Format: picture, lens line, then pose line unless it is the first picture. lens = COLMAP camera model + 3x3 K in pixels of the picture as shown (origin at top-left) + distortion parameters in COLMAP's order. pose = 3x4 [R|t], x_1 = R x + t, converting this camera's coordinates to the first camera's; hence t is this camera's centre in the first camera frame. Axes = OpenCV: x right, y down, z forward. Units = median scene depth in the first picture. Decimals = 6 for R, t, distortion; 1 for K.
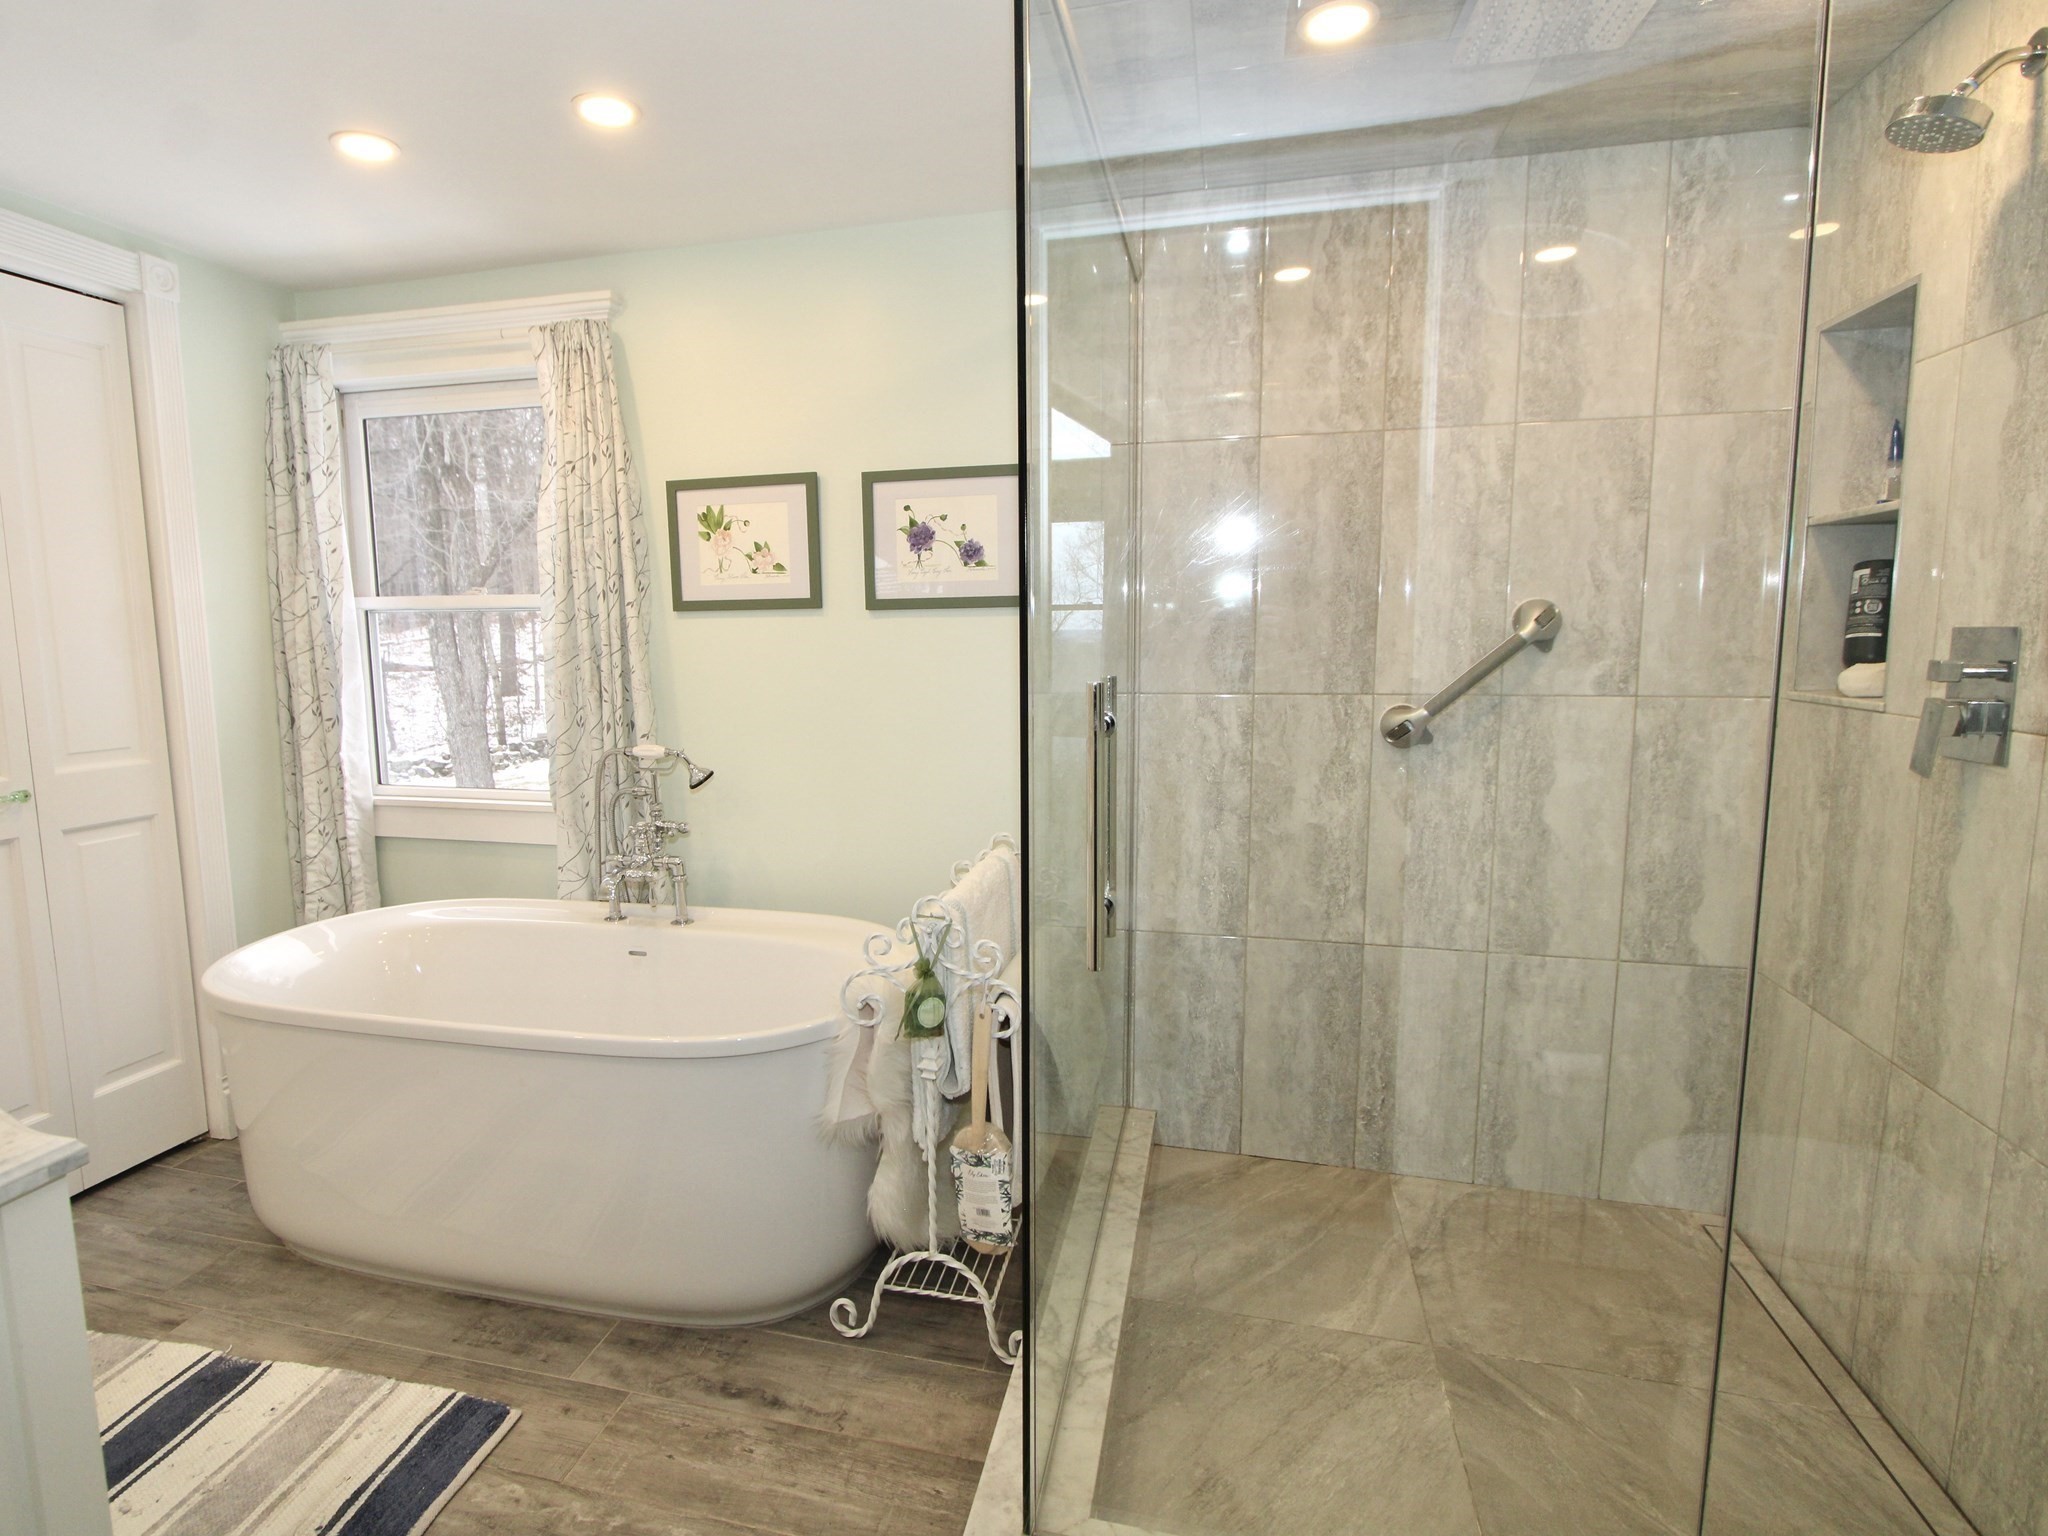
lens RADIAL K [[1067.3, 0, 957.2], [0, 1067.3, 762.0], [0, 0, 1]] dist [-0.014496, -0.000133]
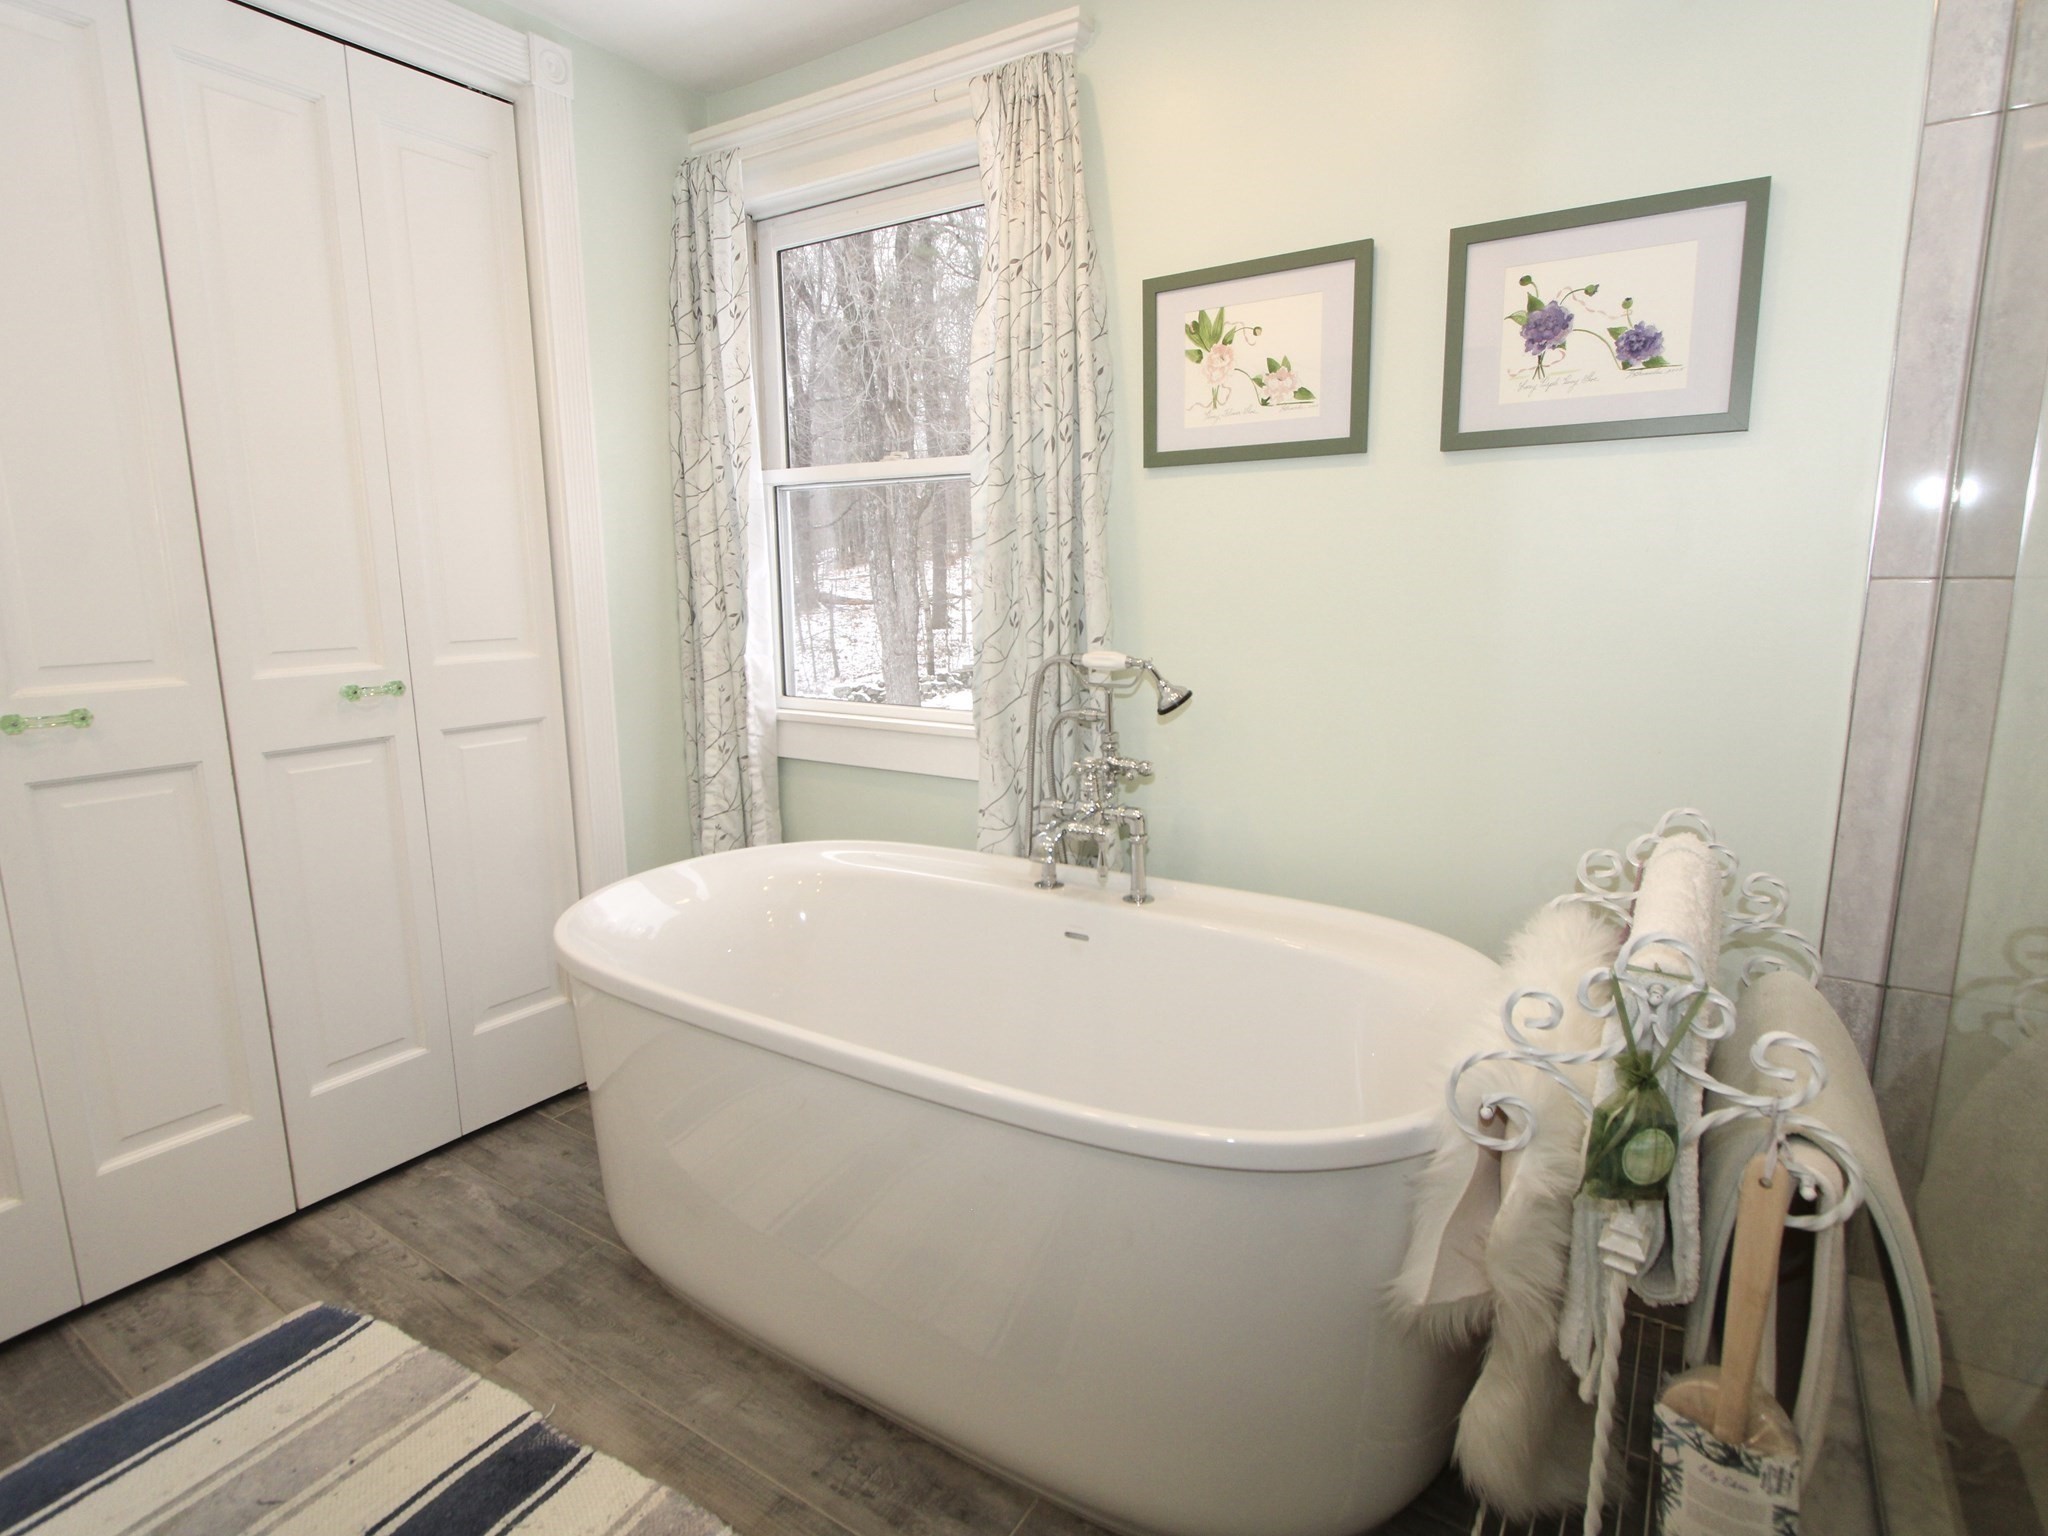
lens RADIAL K [[1074.0, 0, 1014.7], [0, 1074.0, 764.4], [0, 0, 1]] dist [-0.012561, 0.000435]
pose [[0.946281, 0.058701, -0.317974, -0.109646], [-0.041025, 0.997232, 0.062009, 0.017486], [0.320734, -0.045633, 0.946070, 0.285912]]
